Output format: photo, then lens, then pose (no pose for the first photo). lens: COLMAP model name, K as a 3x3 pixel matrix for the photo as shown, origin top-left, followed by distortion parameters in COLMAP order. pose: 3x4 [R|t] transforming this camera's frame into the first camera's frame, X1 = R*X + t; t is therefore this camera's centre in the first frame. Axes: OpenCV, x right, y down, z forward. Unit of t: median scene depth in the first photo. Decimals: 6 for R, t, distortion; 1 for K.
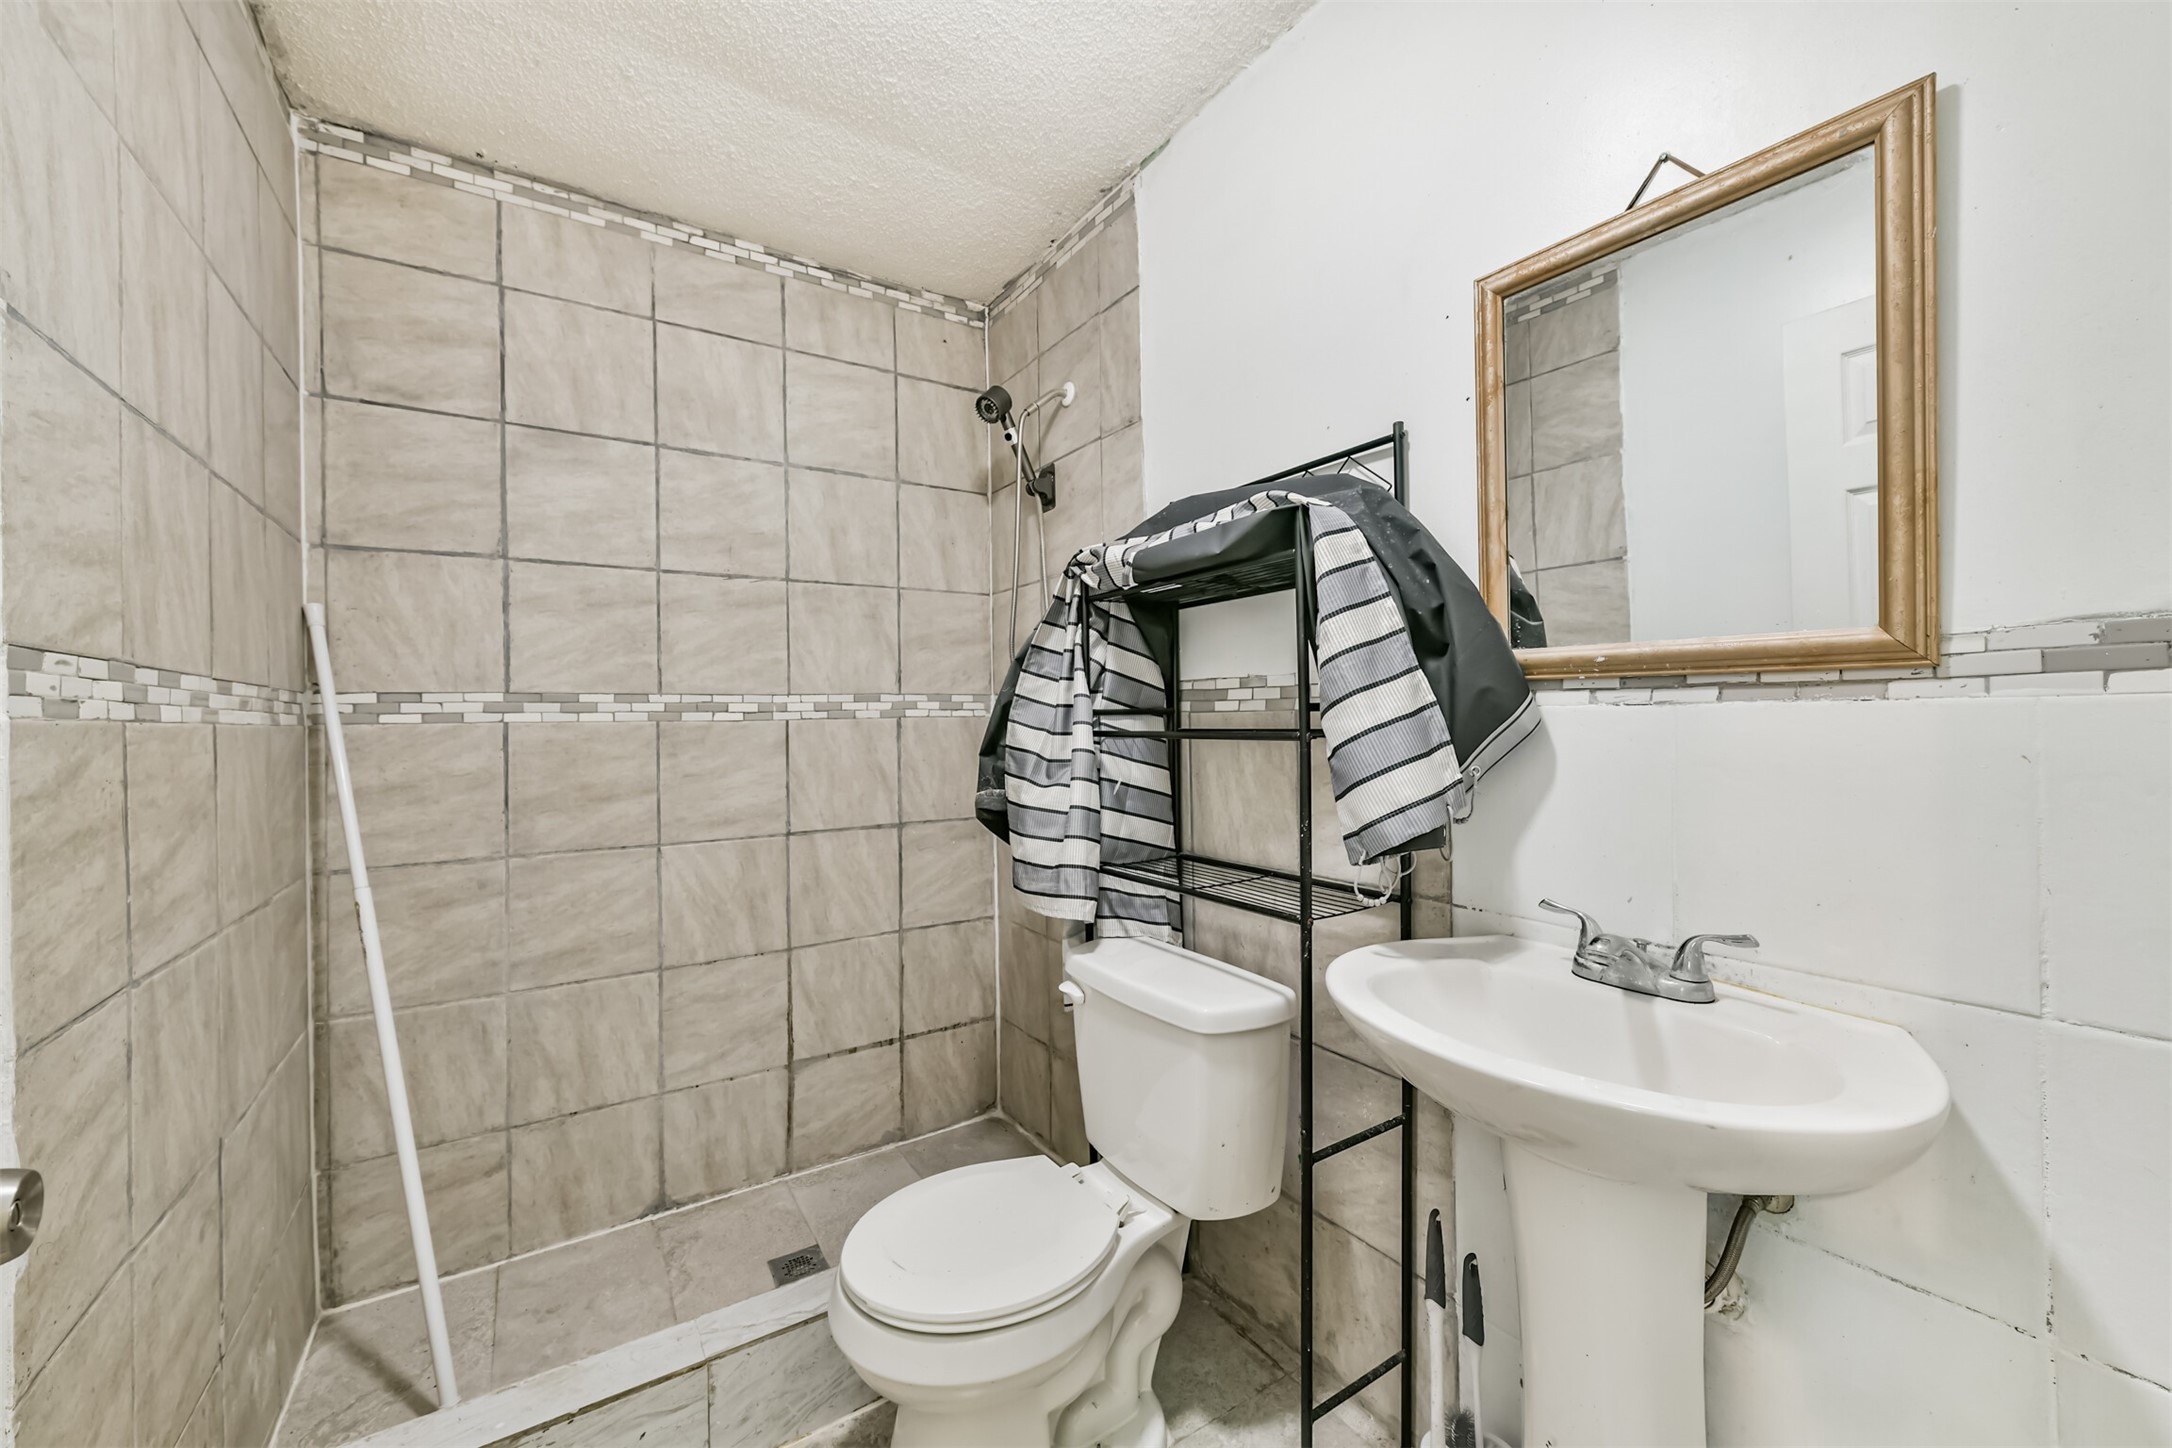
lens RADIAL K [[852.3, 0, 1088.5], [0, 852.3, 720.2], [0, 0, 1]] dist [0.006080, 0.000343]
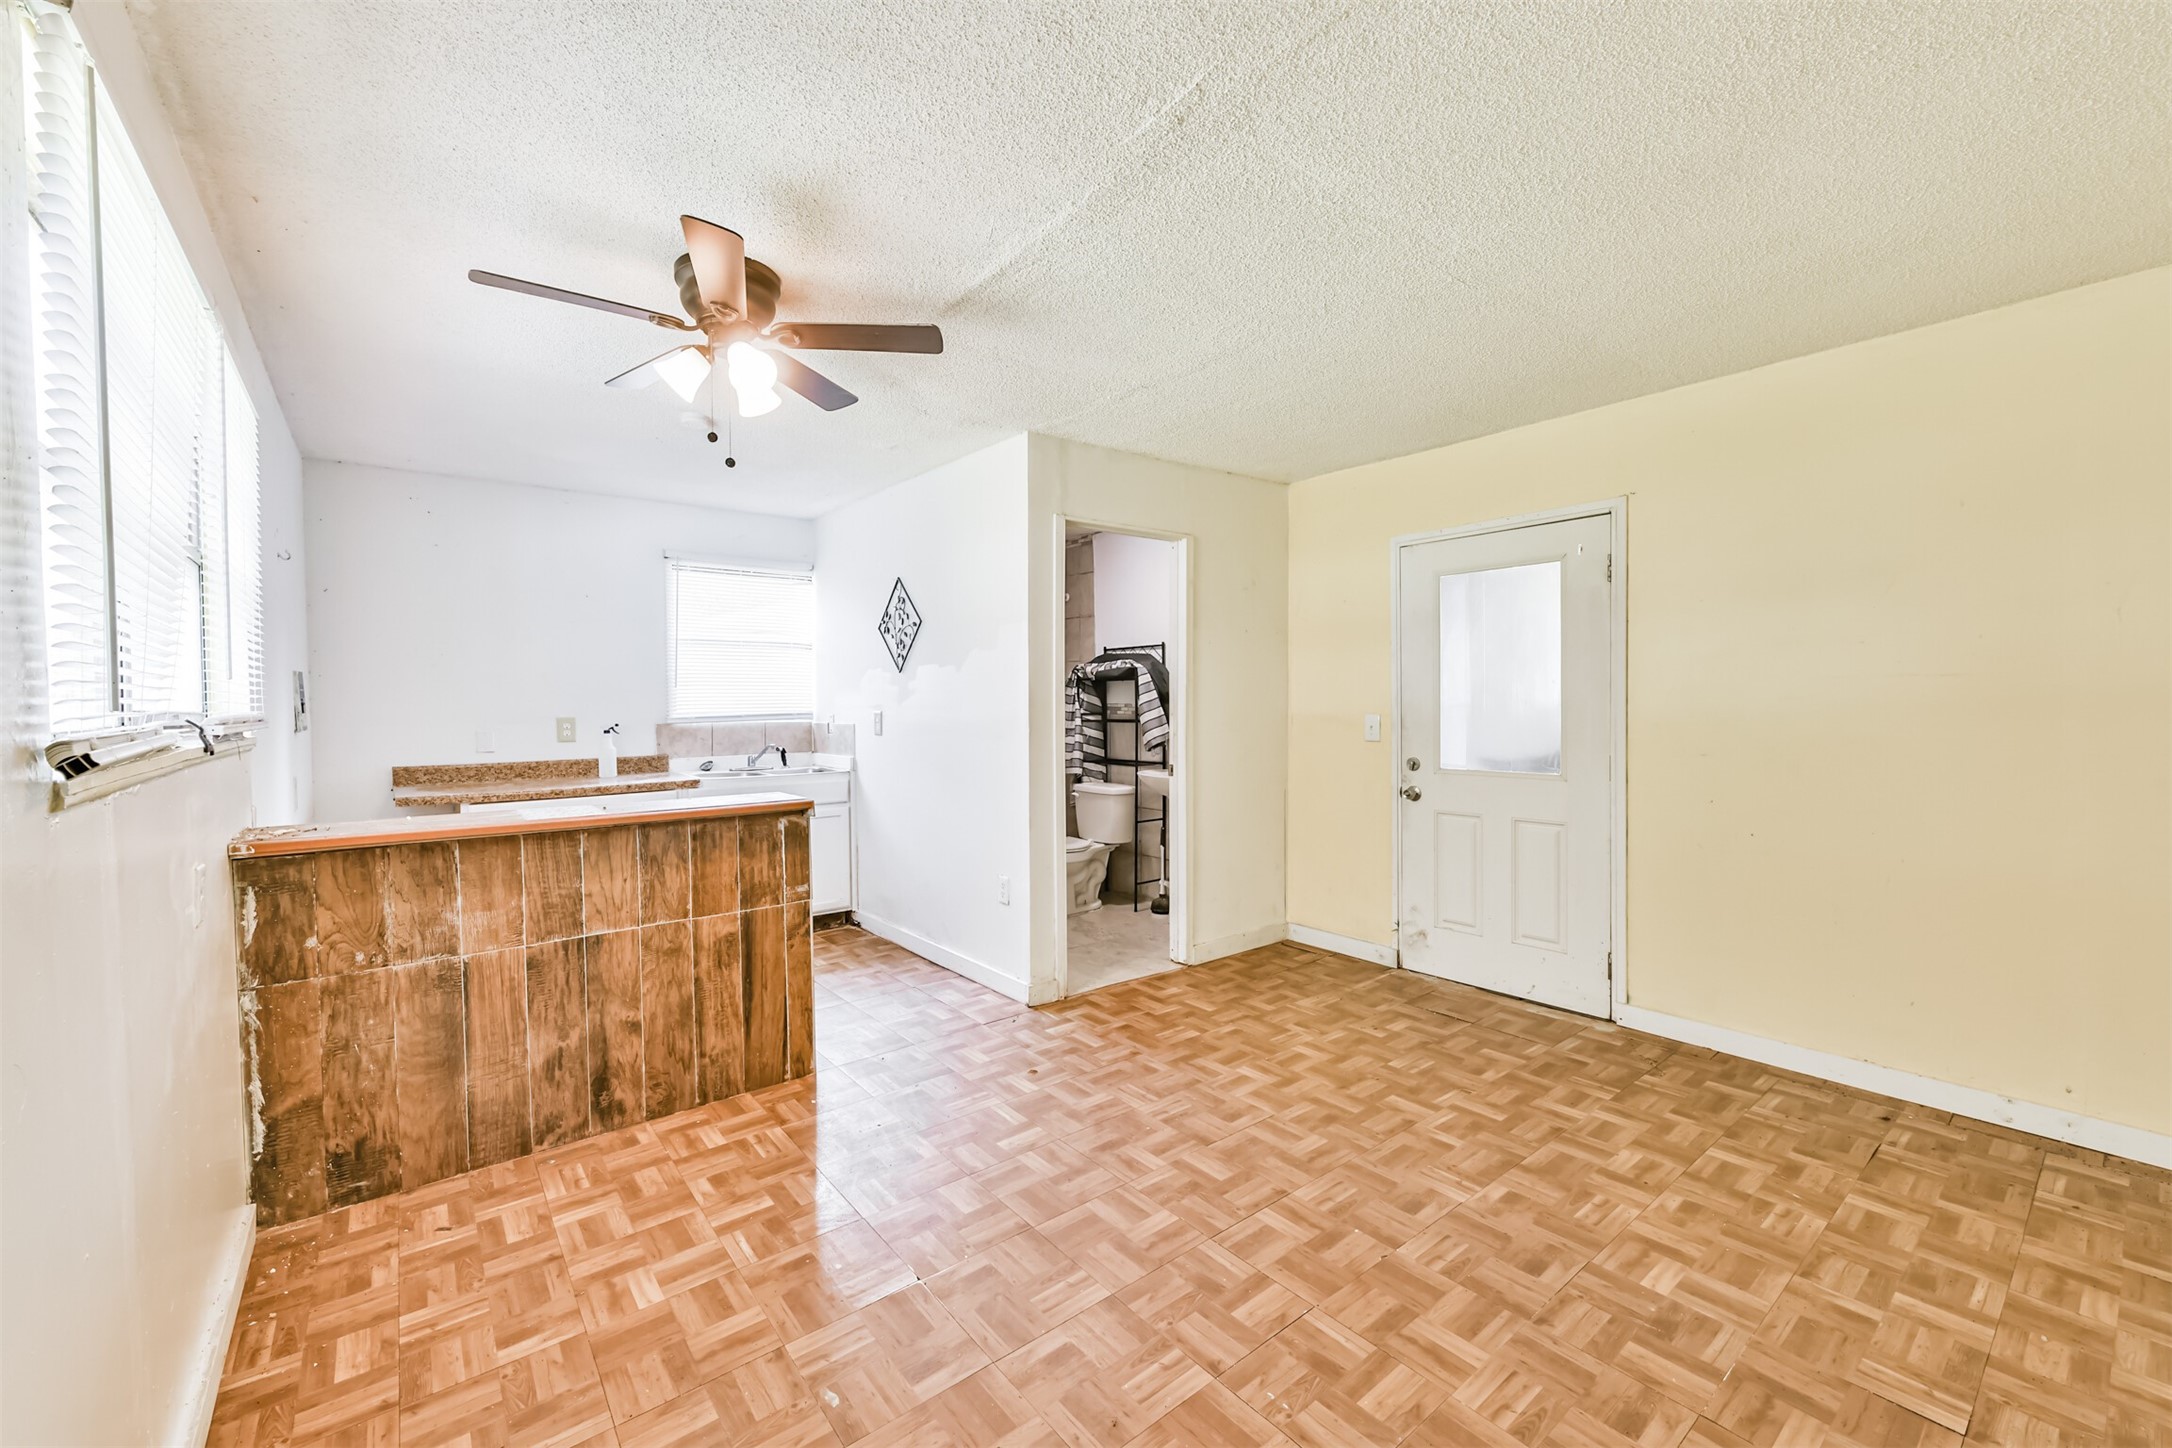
lens RADIAL K [[852.3, 0, 1095.0], [0, 852.3, 714.6], [0, 0, 1]] dist [0.006080, 0.000343]
pose [[0.995619, 0.002580, 0.093463, -0.259116], [-0.003843, 0.999904, 0.013332, -0.053056], [-0.093420, -0.013632, 0.995533, -2.393273]]
